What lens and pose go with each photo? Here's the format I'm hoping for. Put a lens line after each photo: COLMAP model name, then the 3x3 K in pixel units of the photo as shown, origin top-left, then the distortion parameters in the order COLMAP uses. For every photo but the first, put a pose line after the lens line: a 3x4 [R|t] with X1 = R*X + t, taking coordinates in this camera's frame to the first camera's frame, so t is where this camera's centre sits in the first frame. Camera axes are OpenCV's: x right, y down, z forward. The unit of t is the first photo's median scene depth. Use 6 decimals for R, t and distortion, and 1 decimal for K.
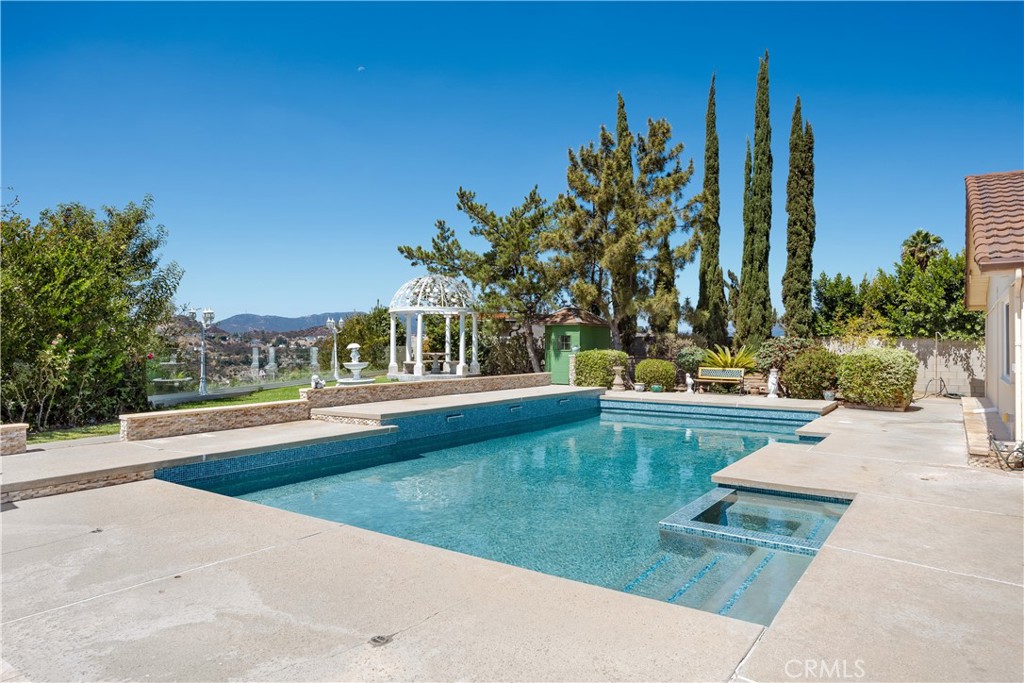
lens RADIAL K [[635.1, 0, 512.1], [0, 635.1, 338.1], [0, 0, 1]] dist [-0.021628, -0.000255]
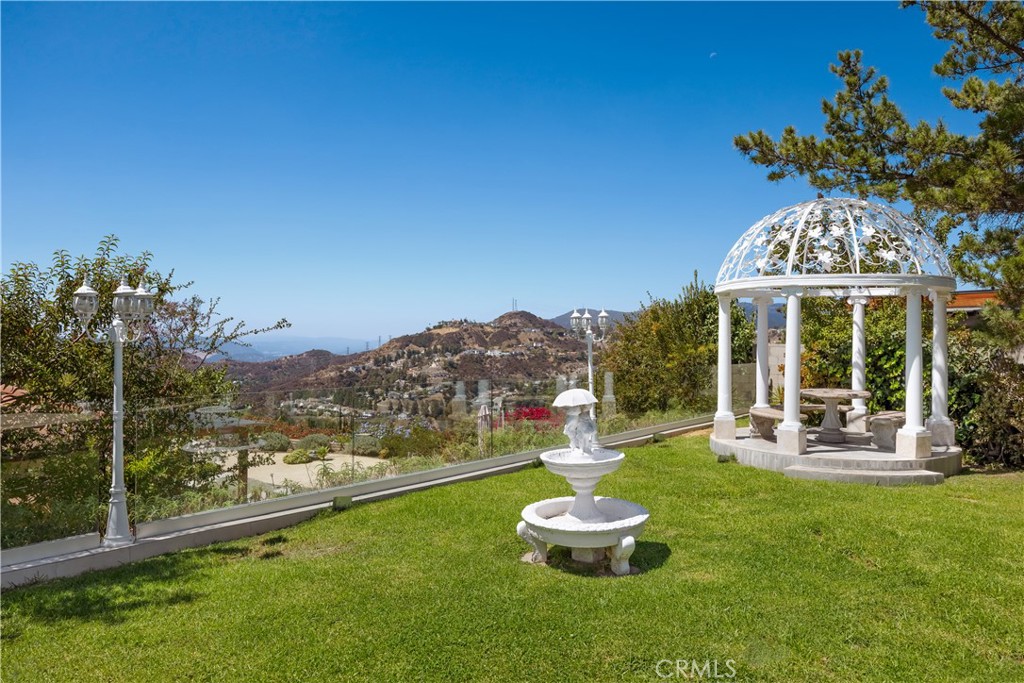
lens RADIAL K [[705.3, 0, 510.8], [0, 705.3, 332.2], [0, 0, 1]] dist [-0.000137, -0.000594]
pose [[0.878535, -0.001419, -0.477676, -0.093627], [0.000241, 0.999997, -0.002527, -0.014546], [0.477678, 0.002105, 0.878532, 0.554676]]
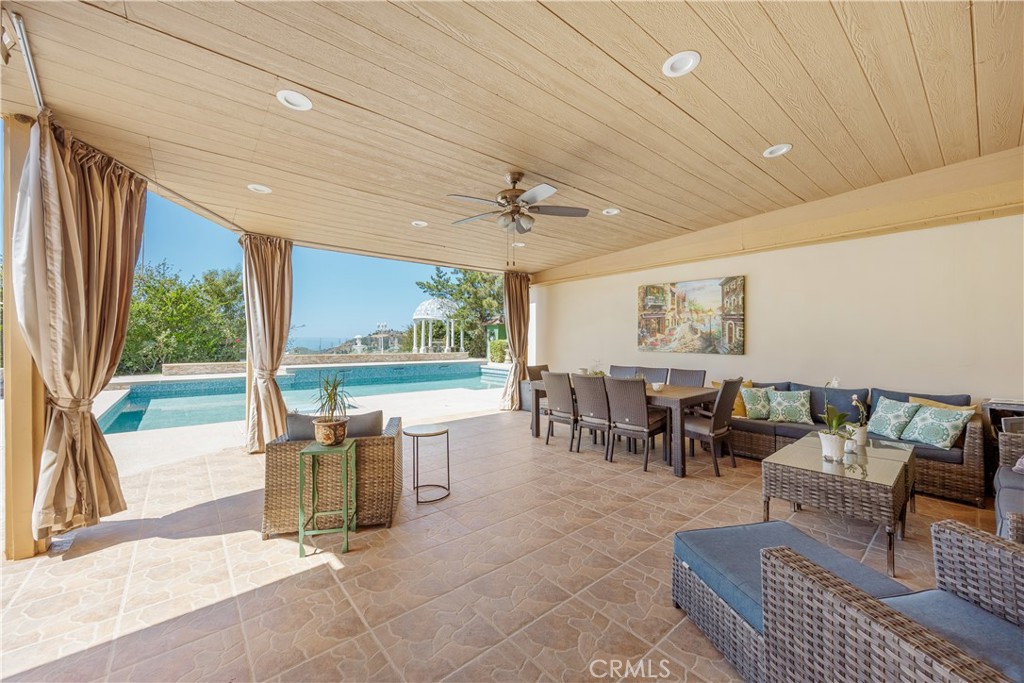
lens RADIAL K [[402.0, 0, 513.1], [0, 402.0, 340.5], [0, 0, 1]] dist [-0.000253, -0.000011]
pose [[0.966330, 0.001244, -0.257305, 0.399636], [0.000198, 0.999984, 0.005576, 0.013977], [0.257308, -0.005439, 0.966314, -0.016984]]
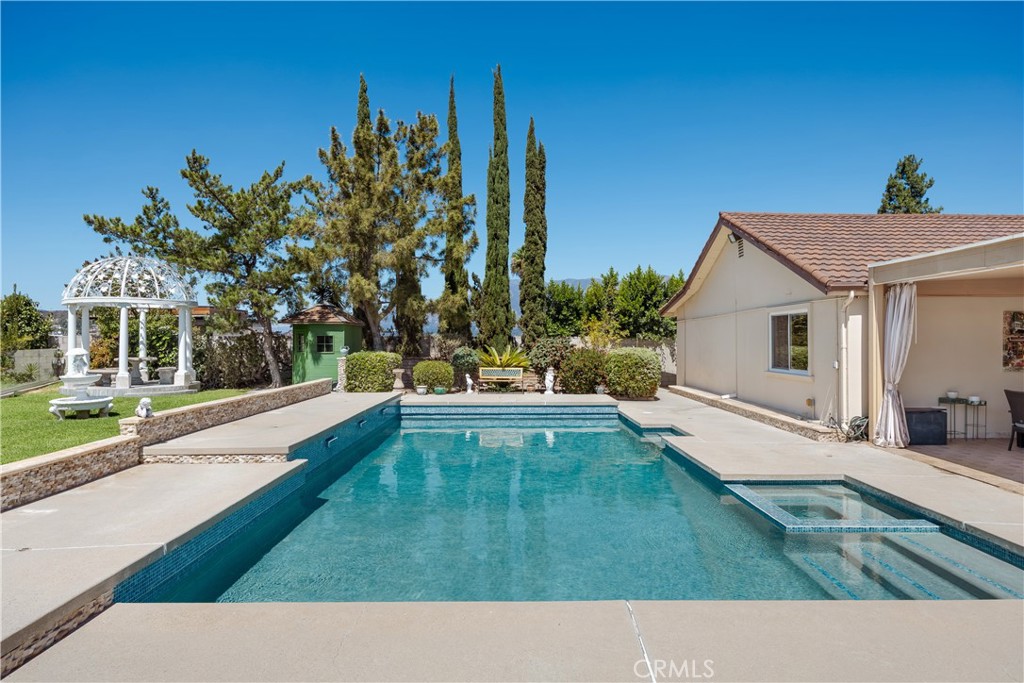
lens RADIAL K [[635.1, 0, 513.9], [0, 635.1, 337.3], [0, 0, 1]] dist [-0.021628, -0.000255]
pose [[0.813554, -0.001253, 0.581487, -0.212424], [-0.001394, 0.999991, 0.004104, -0.005855], [-0.581487, -0.004150, 0.813545, 0.119775]]
